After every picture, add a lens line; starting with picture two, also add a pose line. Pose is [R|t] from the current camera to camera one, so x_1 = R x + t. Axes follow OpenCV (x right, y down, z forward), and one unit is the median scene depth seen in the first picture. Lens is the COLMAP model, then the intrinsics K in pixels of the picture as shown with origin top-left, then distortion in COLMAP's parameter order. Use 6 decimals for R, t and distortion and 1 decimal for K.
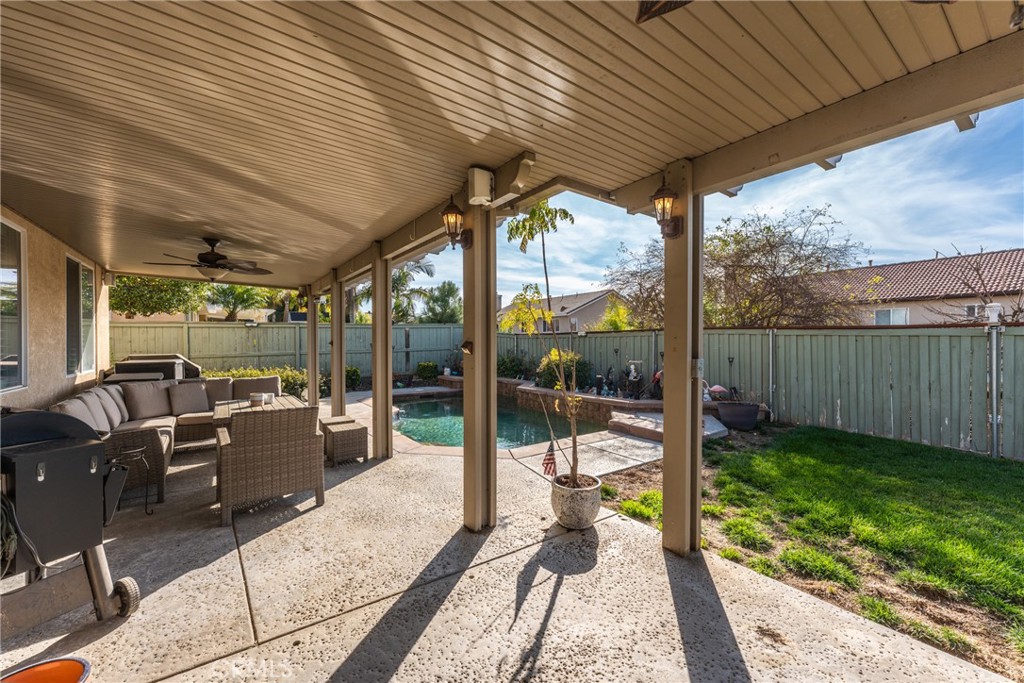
lens RADIAL K [[409.9, 0, 503.8], [0, 409.9, 340.3], [0, 0, 1]] dist [0.003339, -0.000204]
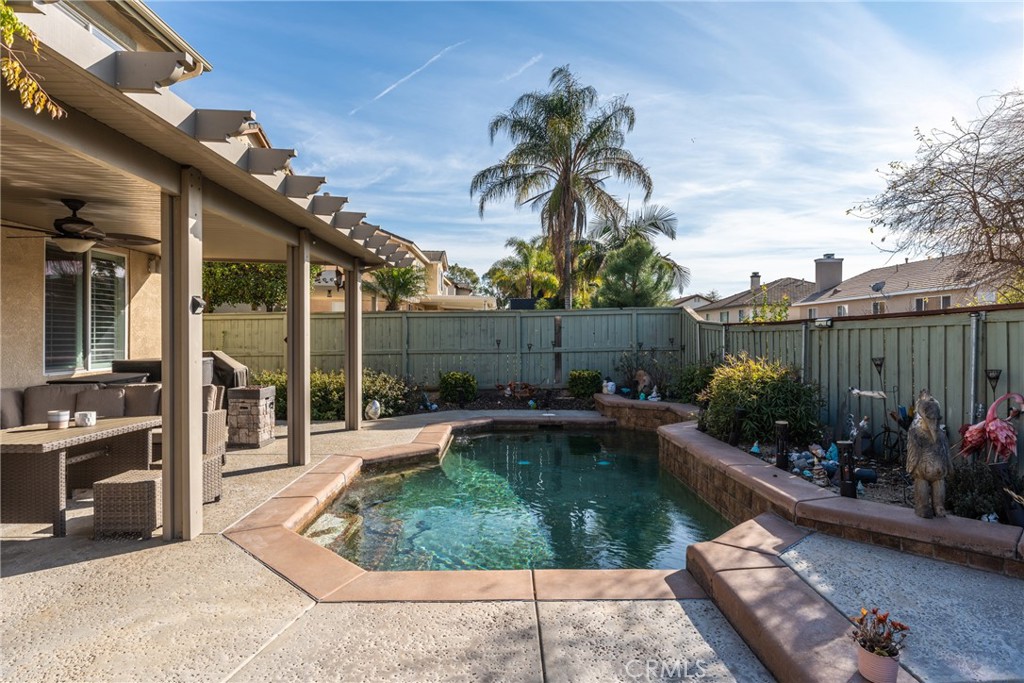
lens RADIAL K [[575.5, 0, 511.9], [0, 575.5, 337.6], [0, 0, 1]] dist [0.004773, 0.001451]
pose [[0.831342, 0.005488, -0.555734, 0.238828], [-0.001653, 0.999971, 0.007402, -0.002582], [0.555759, -0.005235, 0.831327, 0.248491]]
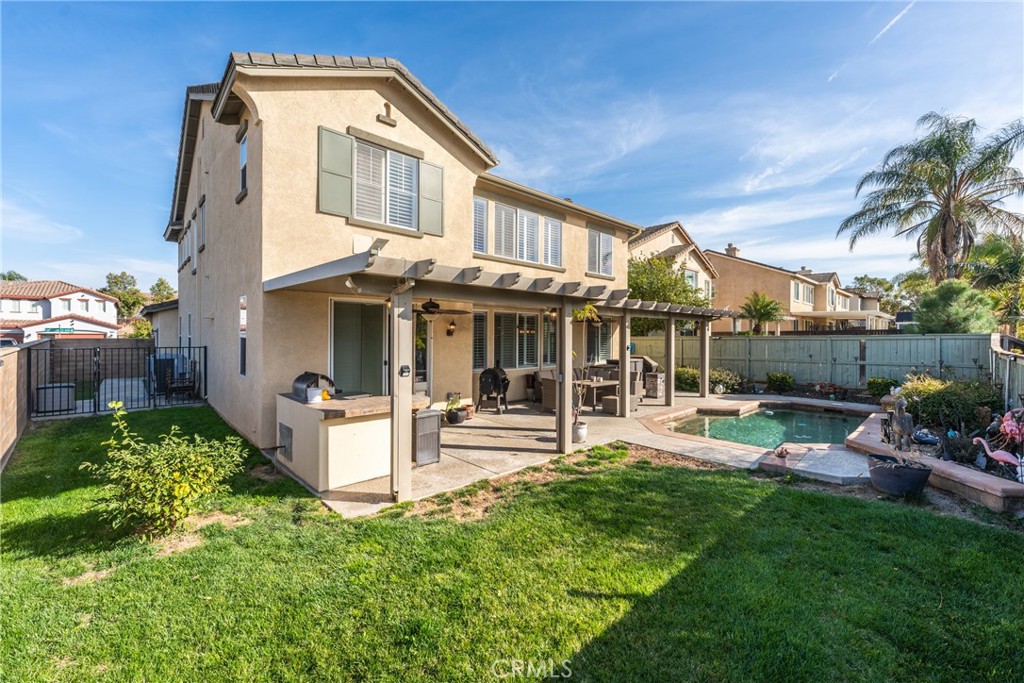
lens RADIAL K [[409.9, 0, 513.2], [0, 409.9, 338.1], [0, 0, 1]] dist [0.003339, -0.000204]
pose [[0.152281, 0.011969, -0.988265, 0.668515], [-0.003285, 0.999927, 0.011604, -0.048367], [0.988332, 0.001479, 0.152310, 0.076625]]
